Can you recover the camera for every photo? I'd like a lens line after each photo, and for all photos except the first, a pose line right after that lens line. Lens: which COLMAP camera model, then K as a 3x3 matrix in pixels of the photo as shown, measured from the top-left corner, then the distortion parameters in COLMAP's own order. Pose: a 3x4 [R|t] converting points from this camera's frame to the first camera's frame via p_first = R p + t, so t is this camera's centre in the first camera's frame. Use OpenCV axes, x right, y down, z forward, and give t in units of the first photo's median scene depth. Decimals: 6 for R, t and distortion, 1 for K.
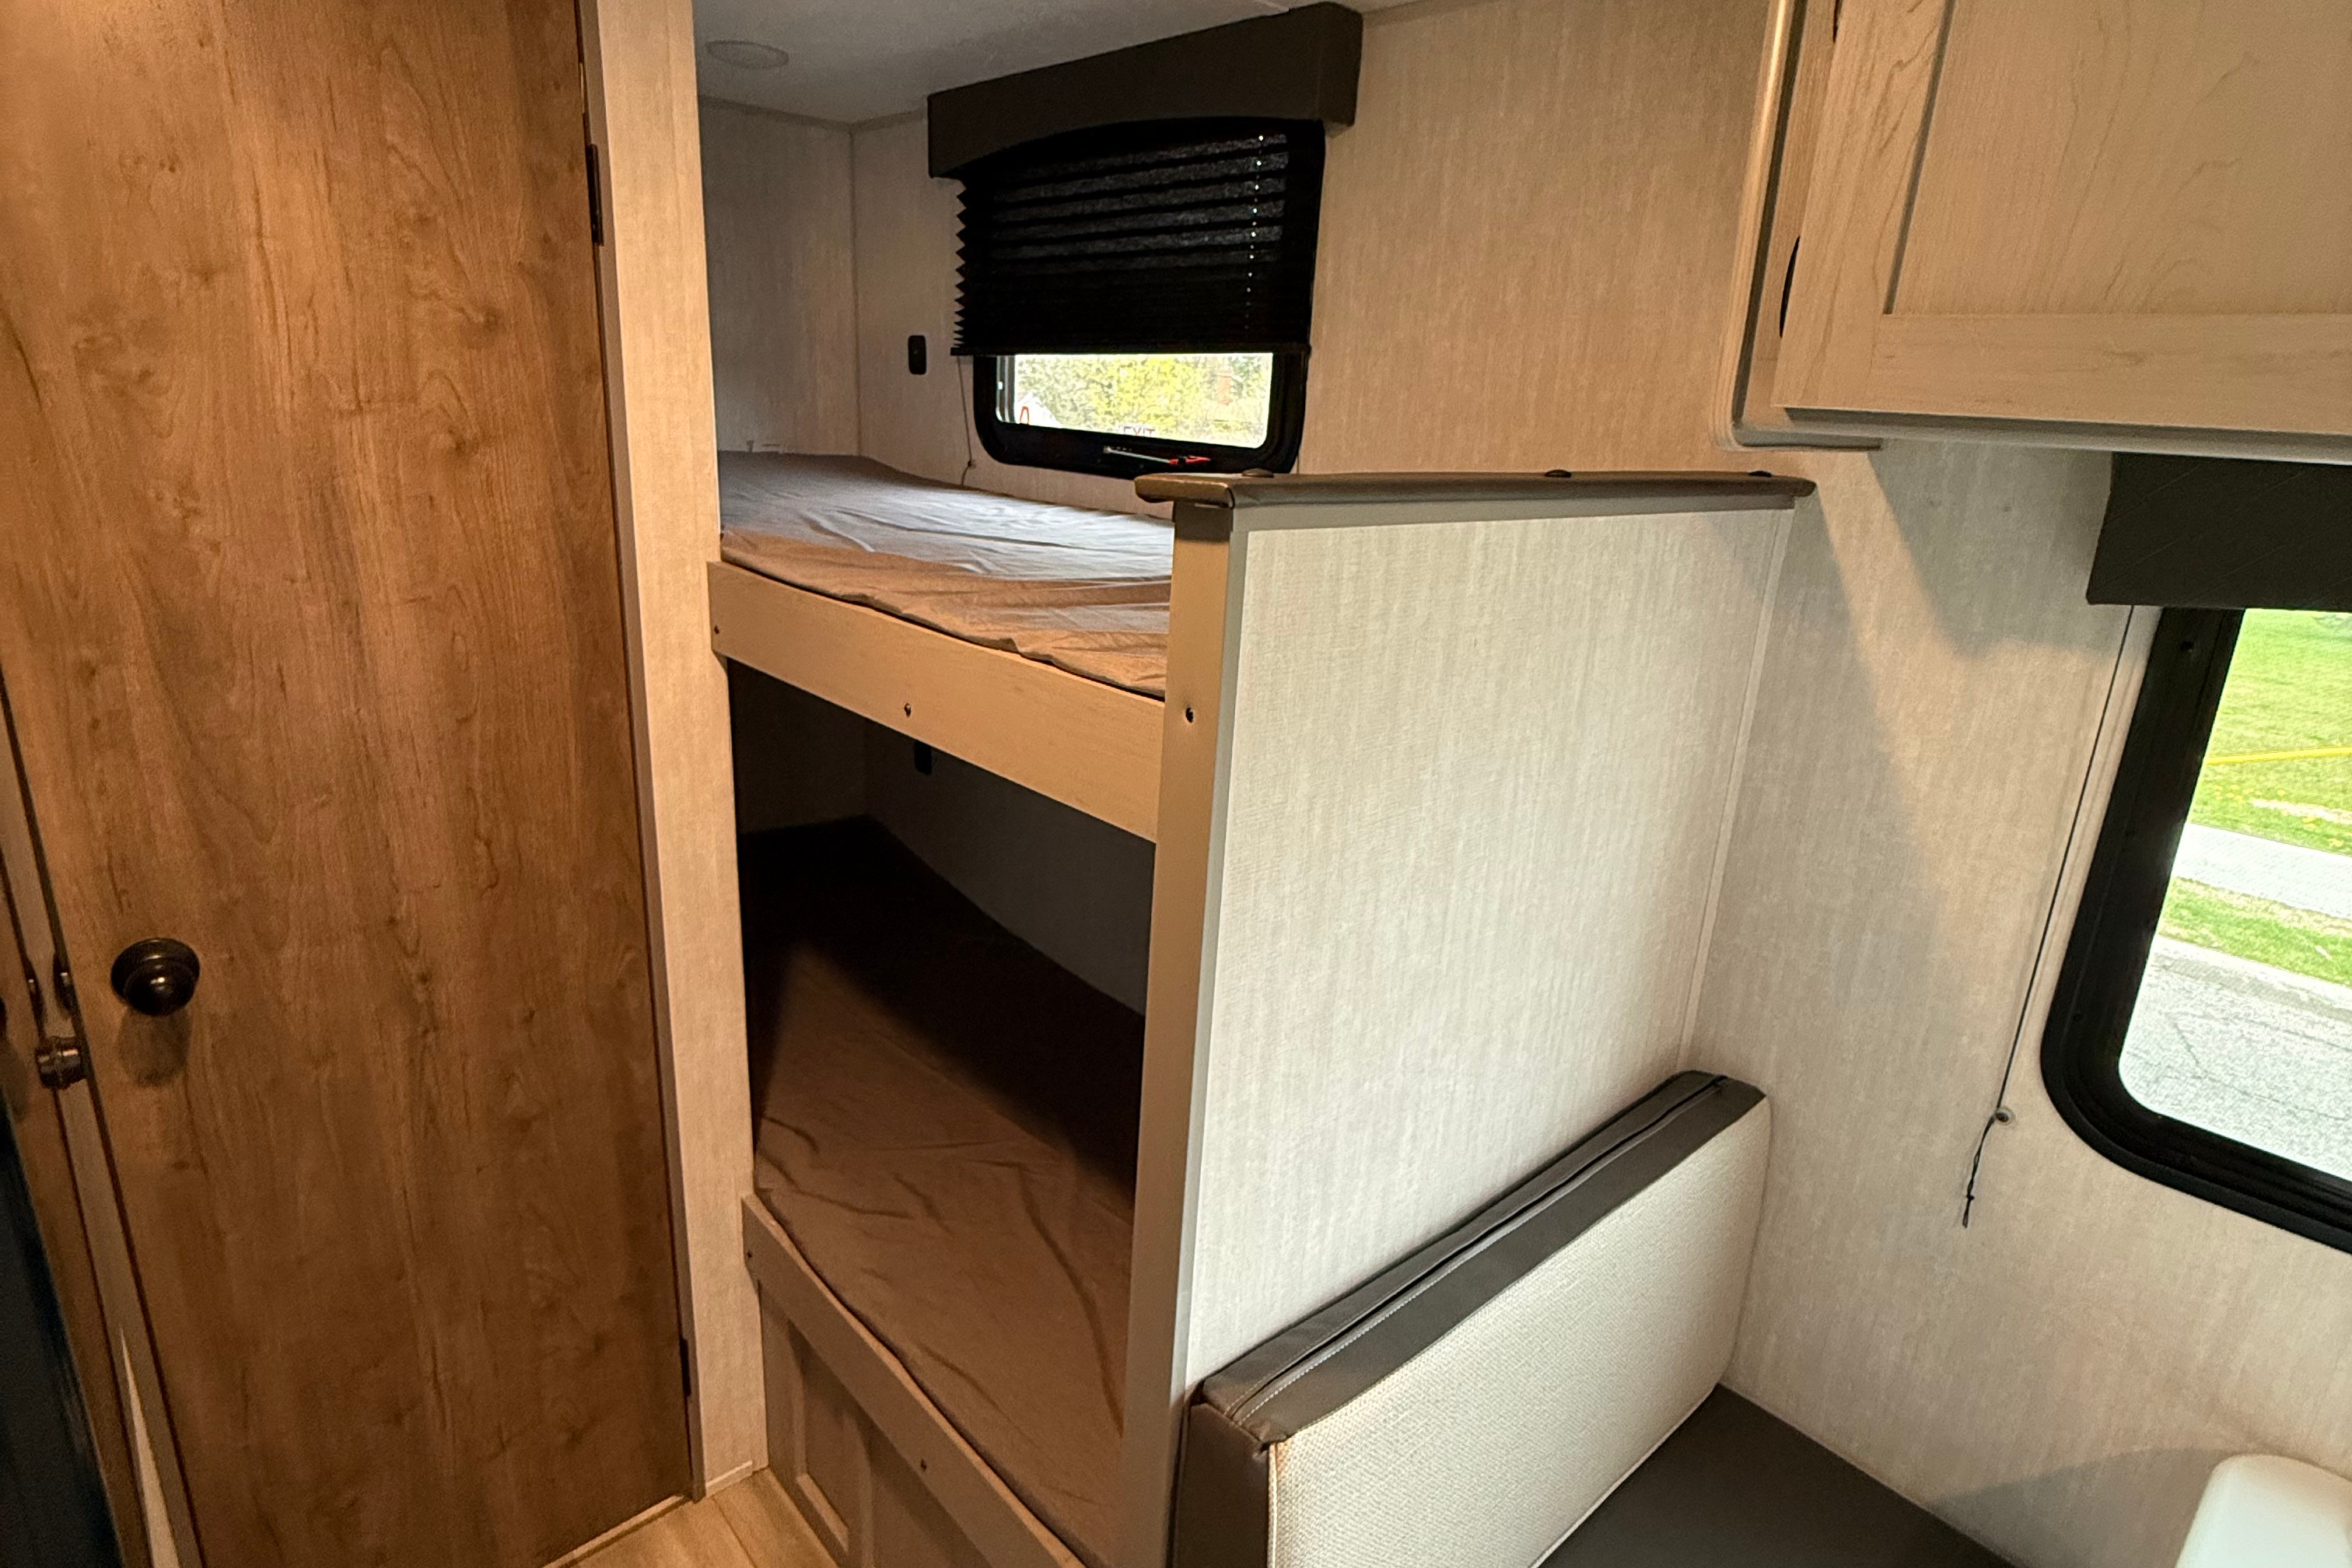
lens RADIAL K [[1254.0, 0, 1182.3], [0, 1254.0, 771.4], [0, 0, 1]] dist [0.004551, 0.001148]
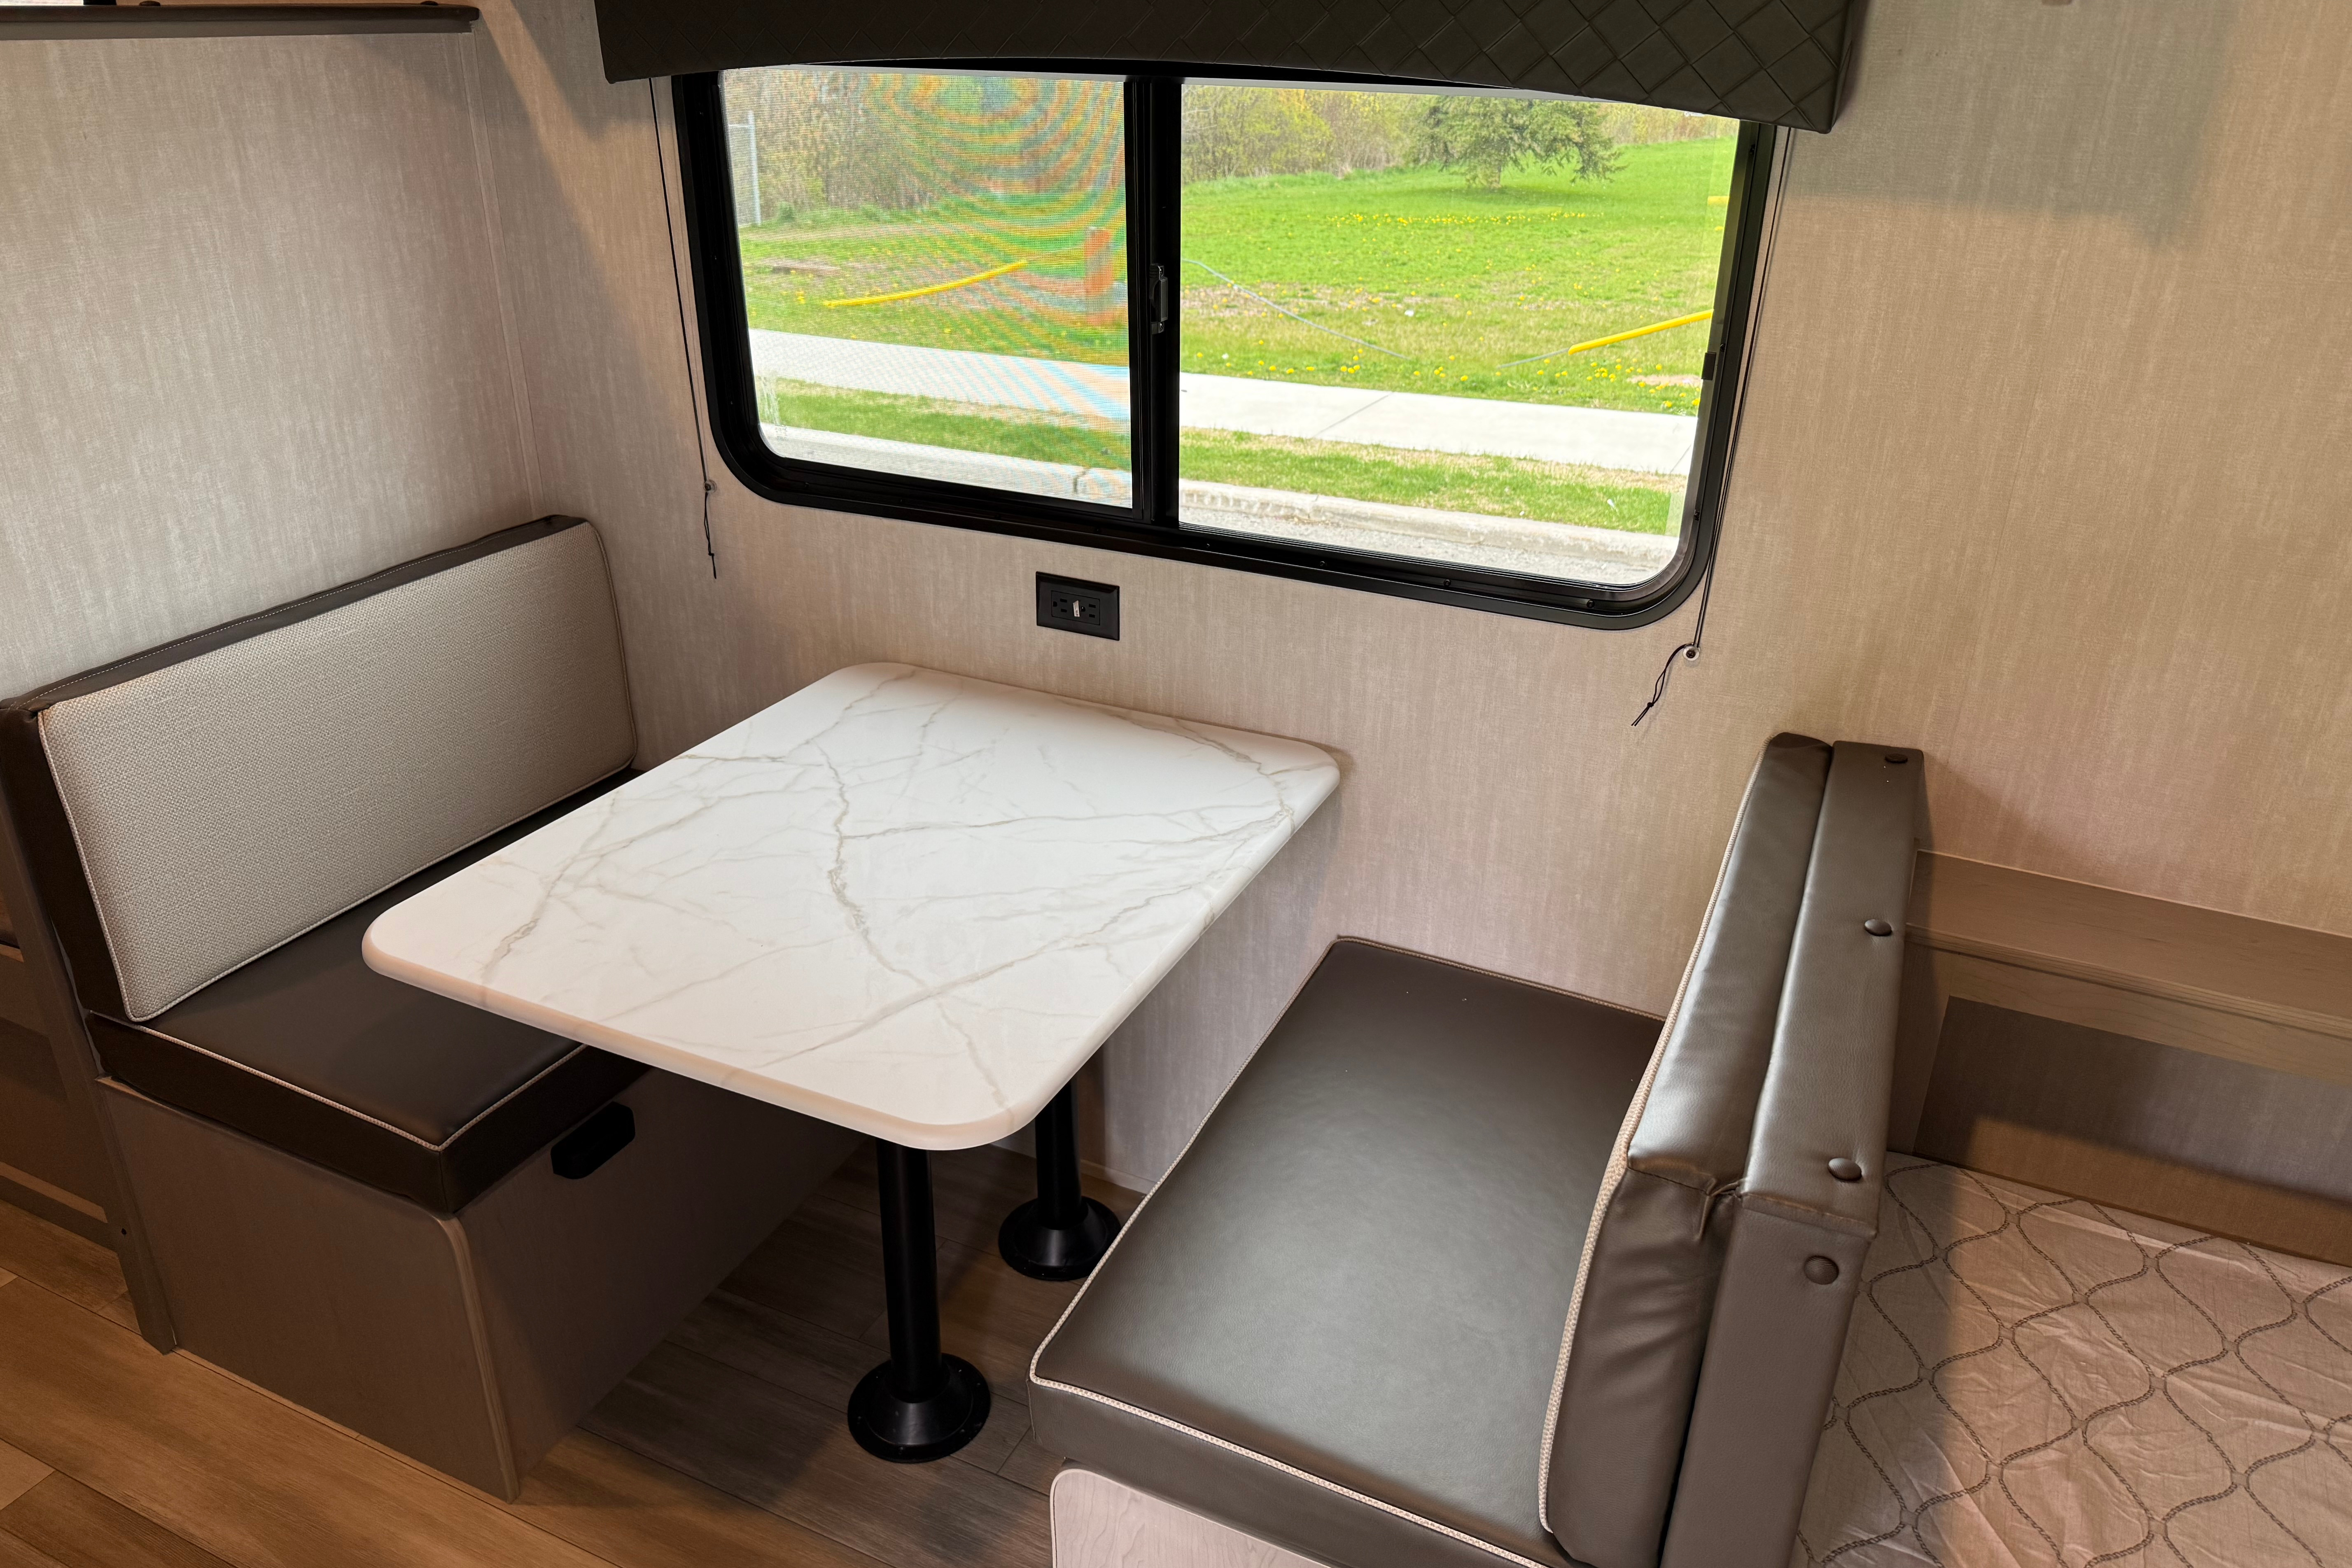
lens RADIAL K [[1648.1, 0, 1172.8], [0, 1648.1, 775.3], [0, 0, 1]] dist [0.113262, -0.164683]
pose [[0.924890, -0.198953, 0.324032, 0.478210], [0.145189, 0.972402, 0.182630, 0.329963], [-0.351425, -0.121866, 0.928251, -0.953048]]
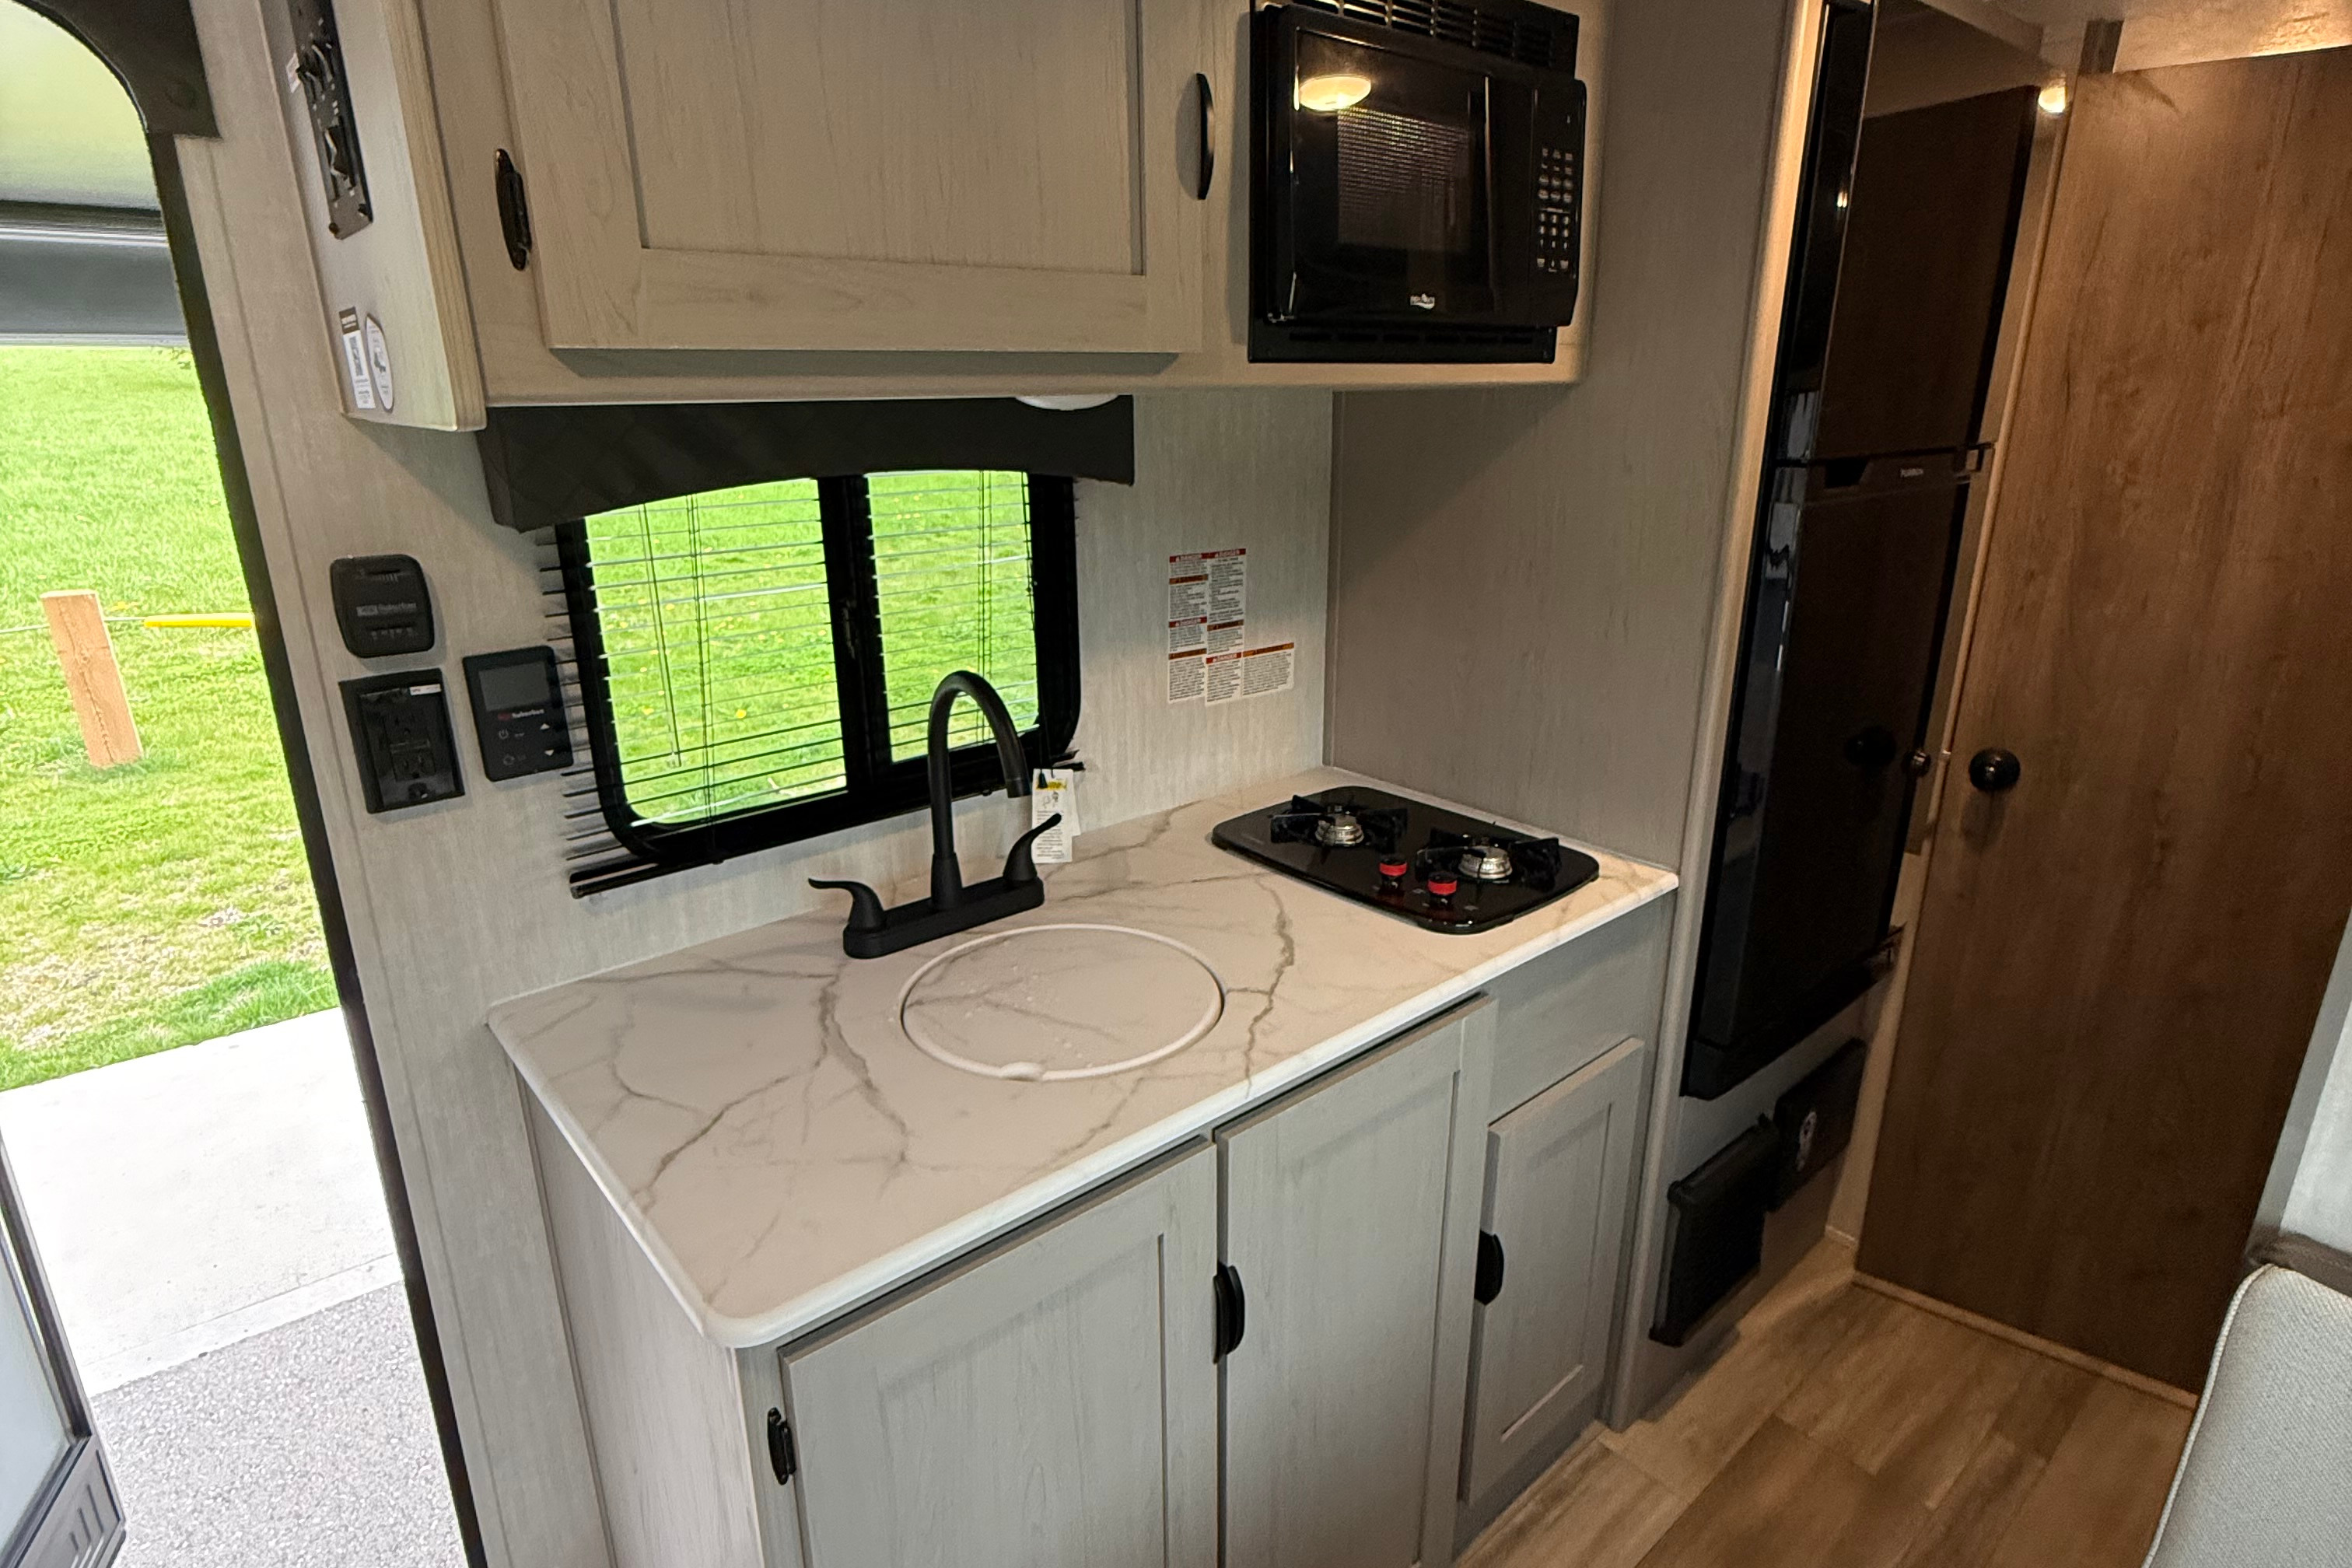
lens RADIAL K [[1247.7, 0, 1176.9], [0, 1247.7, 770.6], [0, 0, 1]] dist [-0.001094, 0.000198]
pose [[-0.027971, 0.249619, -0.967940, 0.821221], [-0.288736, 0.925026, 0.246896, 0.090411], [0.957000, 0.286385, 0.046200, -0.112578]]
